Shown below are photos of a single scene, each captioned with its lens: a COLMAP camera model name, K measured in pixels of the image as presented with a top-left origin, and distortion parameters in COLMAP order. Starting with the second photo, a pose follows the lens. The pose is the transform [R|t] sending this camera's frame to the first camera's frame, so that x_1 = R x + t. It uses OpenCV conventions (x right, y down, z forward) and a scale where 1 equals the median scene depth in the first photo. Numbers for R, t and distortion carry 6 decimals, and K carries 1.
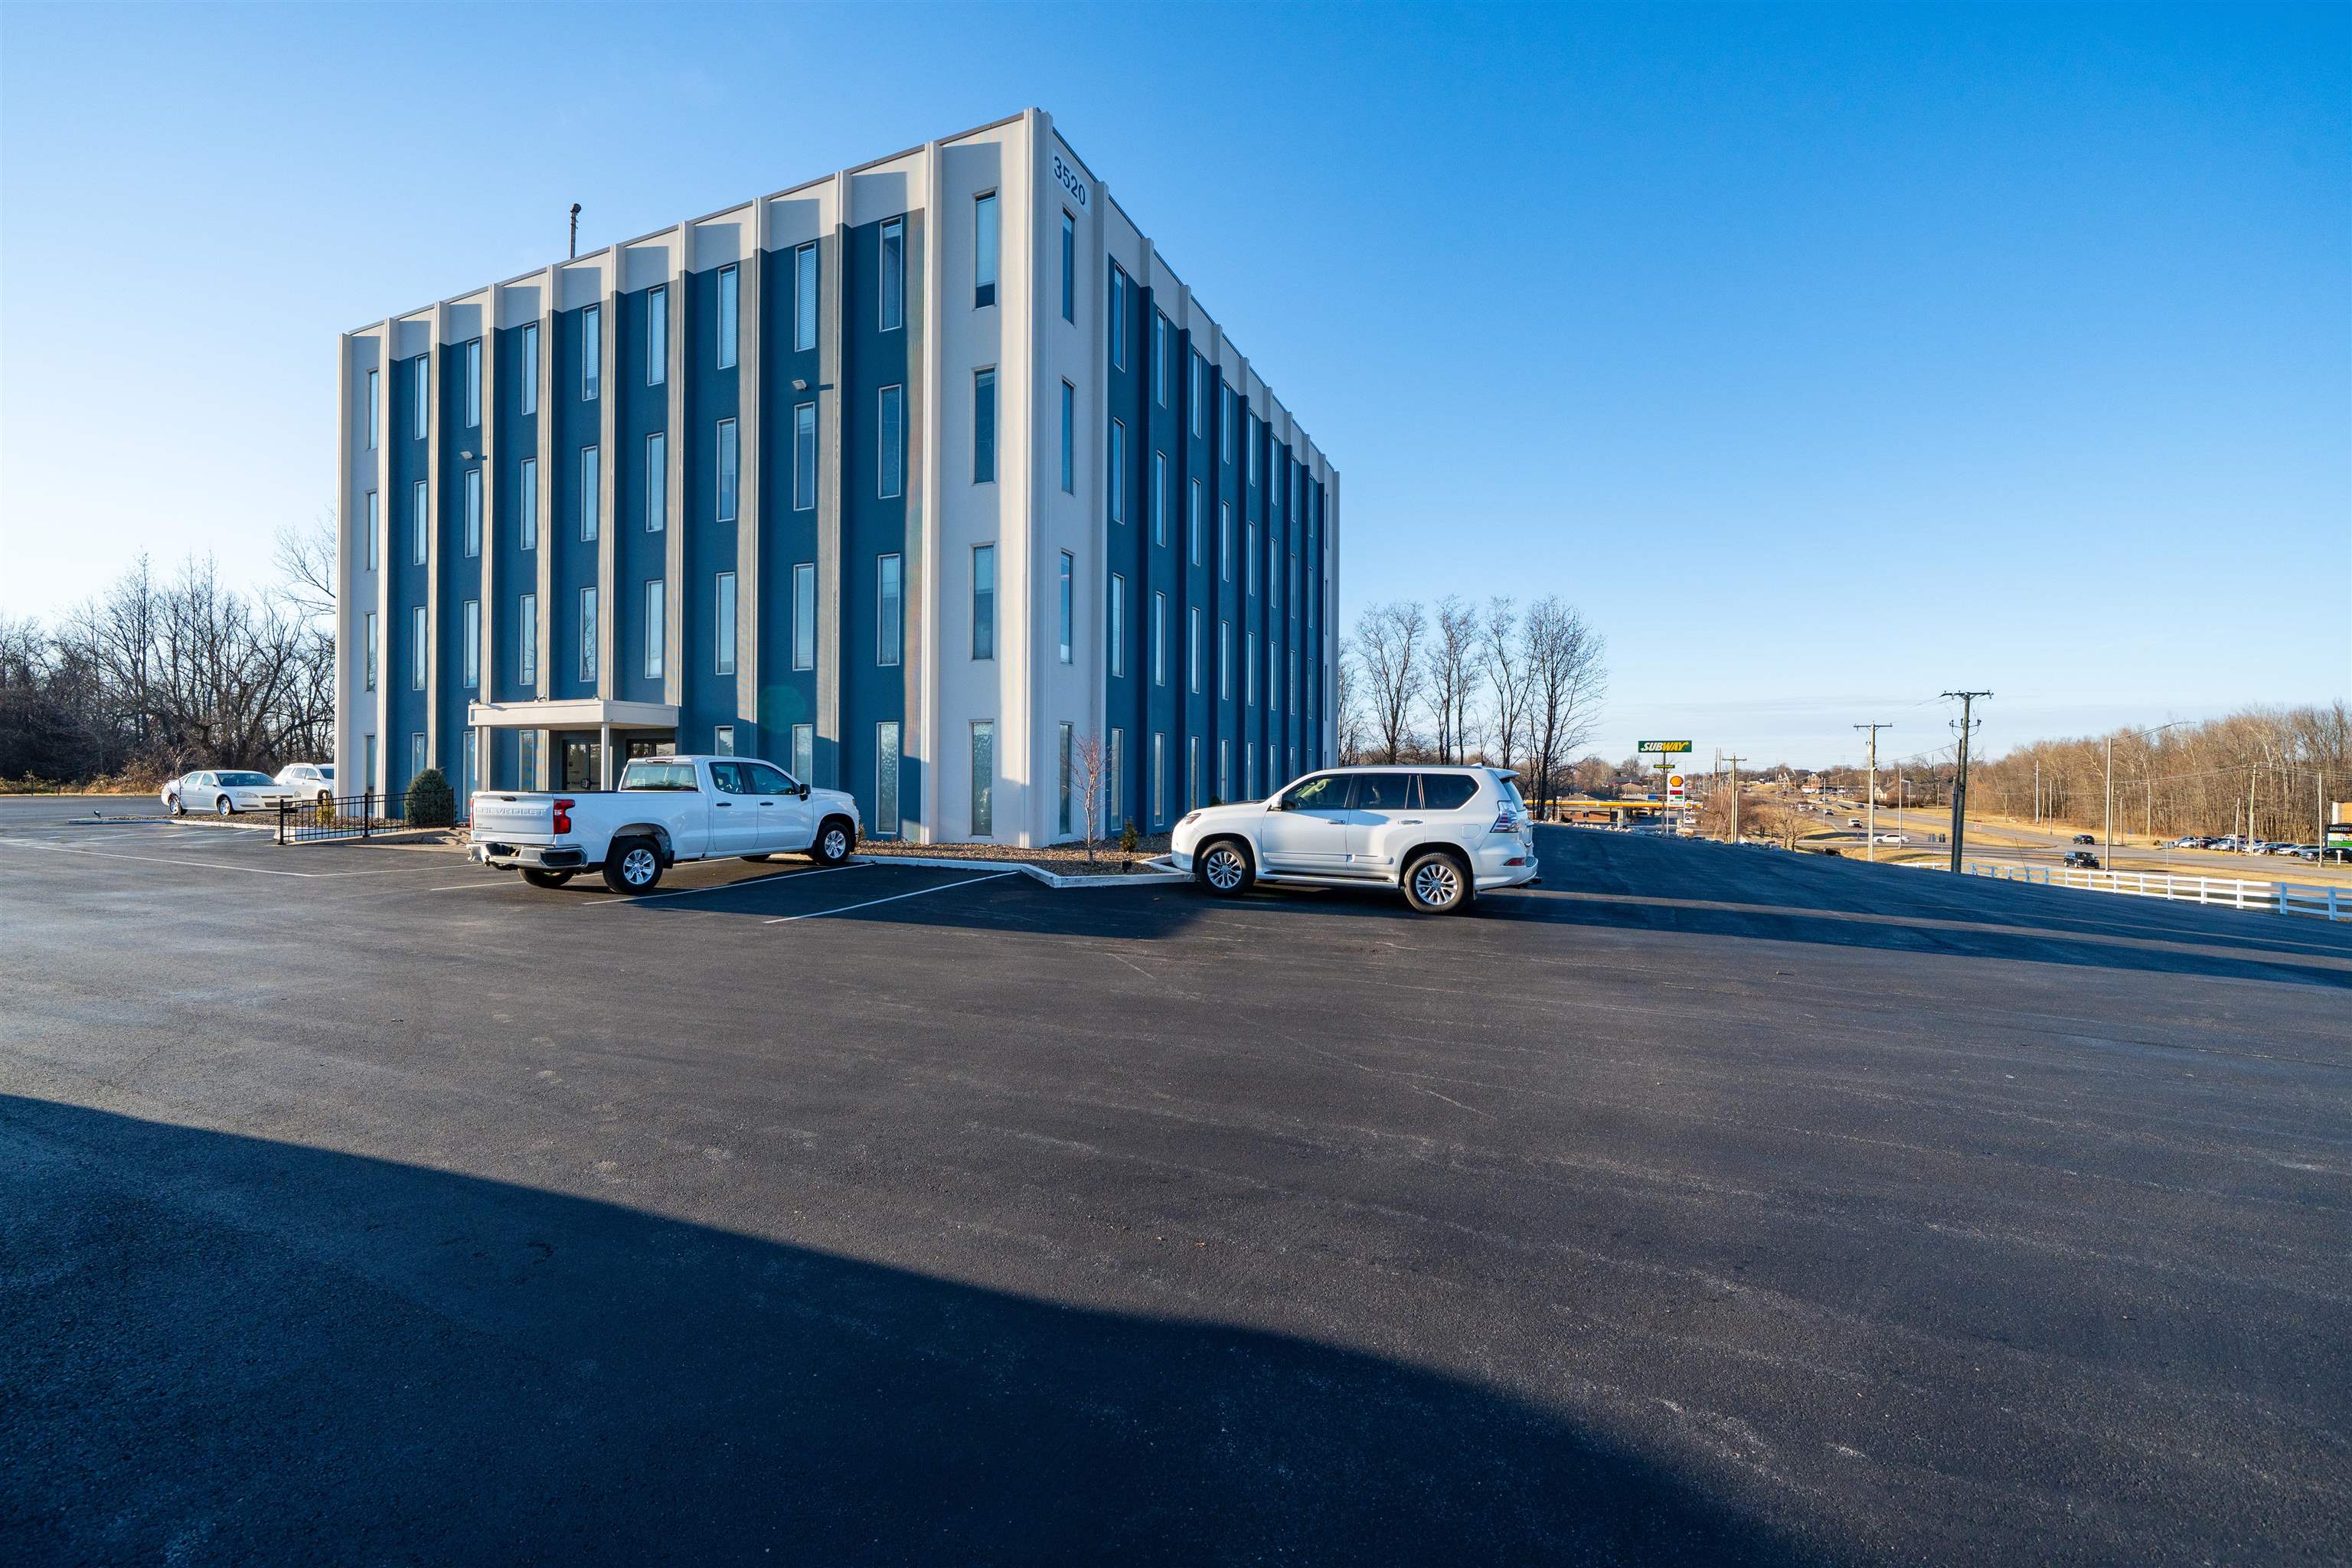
lens RADIAL K [[848.1, 0, 1176.0], [0, 848.1, 784.0], [0, 0, 1]] dist [-0.000356, -0.000031]
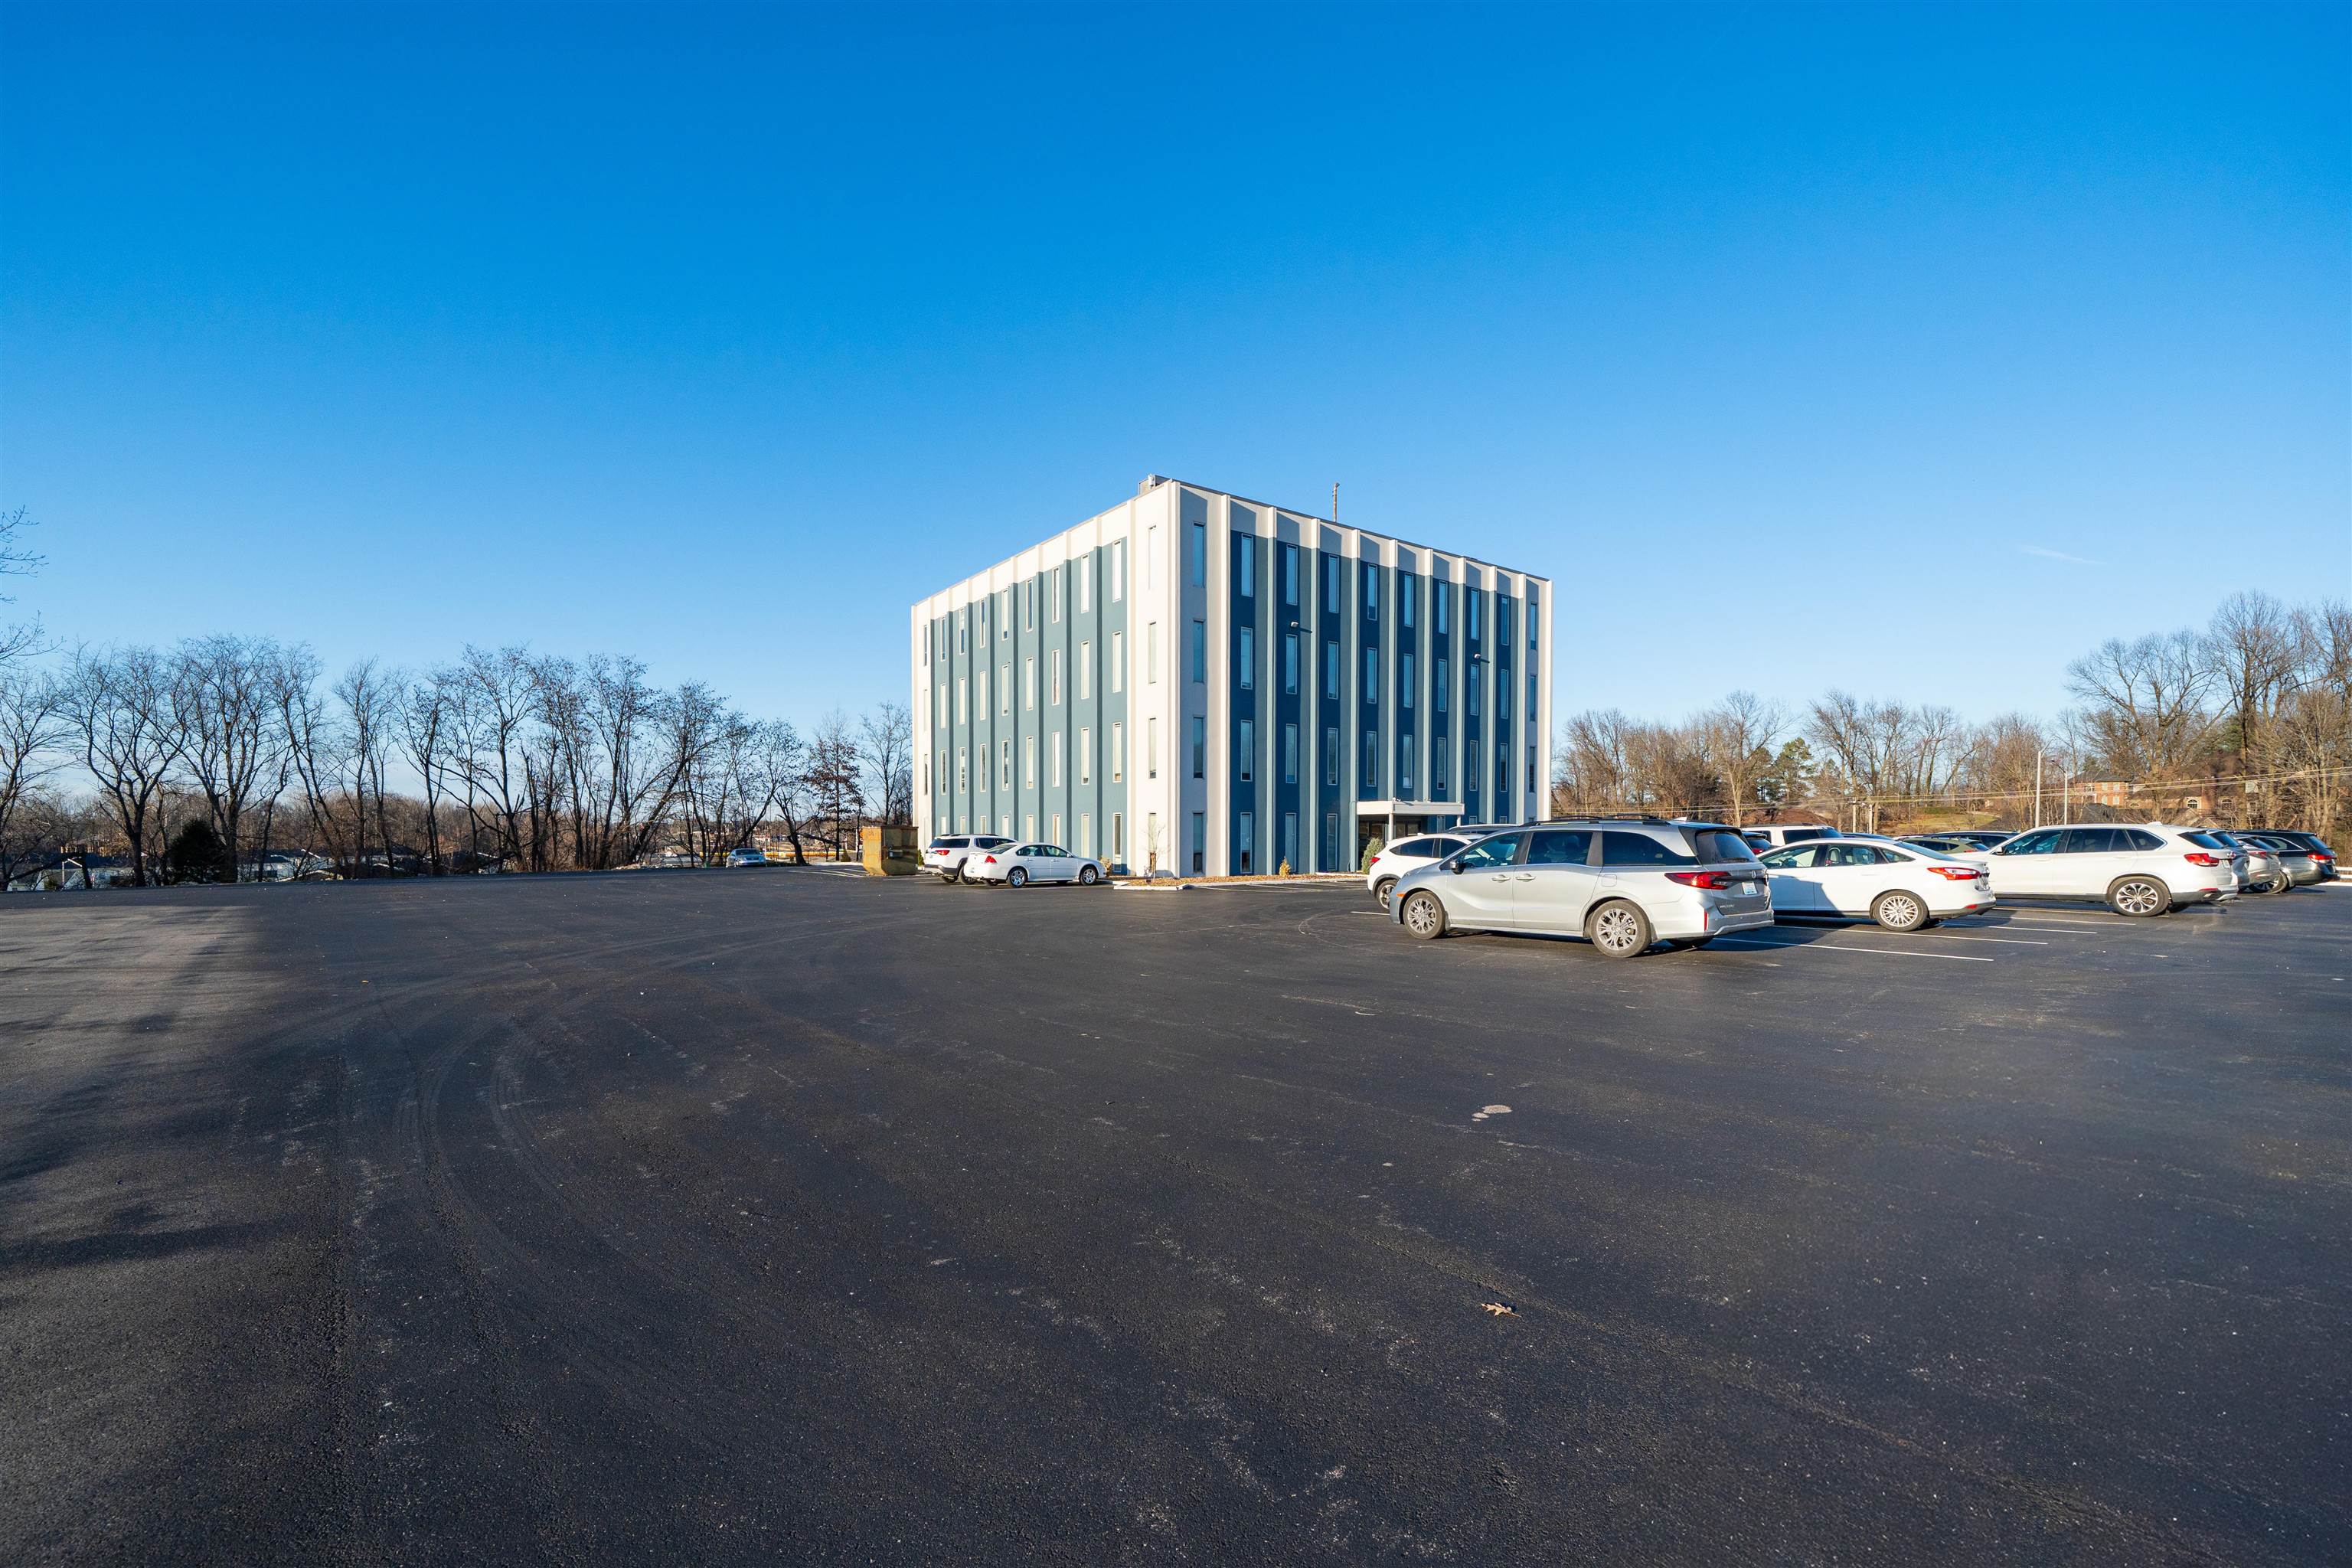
lens RADIAL K [[984.0, 0, 1172.6], [0, 984.0, 881.3], [0, 0, 1]] dist [0.001552, 0.000087]
pose [[0.539702, -0.048153, 0.840478, -2.650422], [0.008390, 0.998621, 0.051825, -0.039031], [-0.841814, -0.020919, 0.539362, 0.274269]]
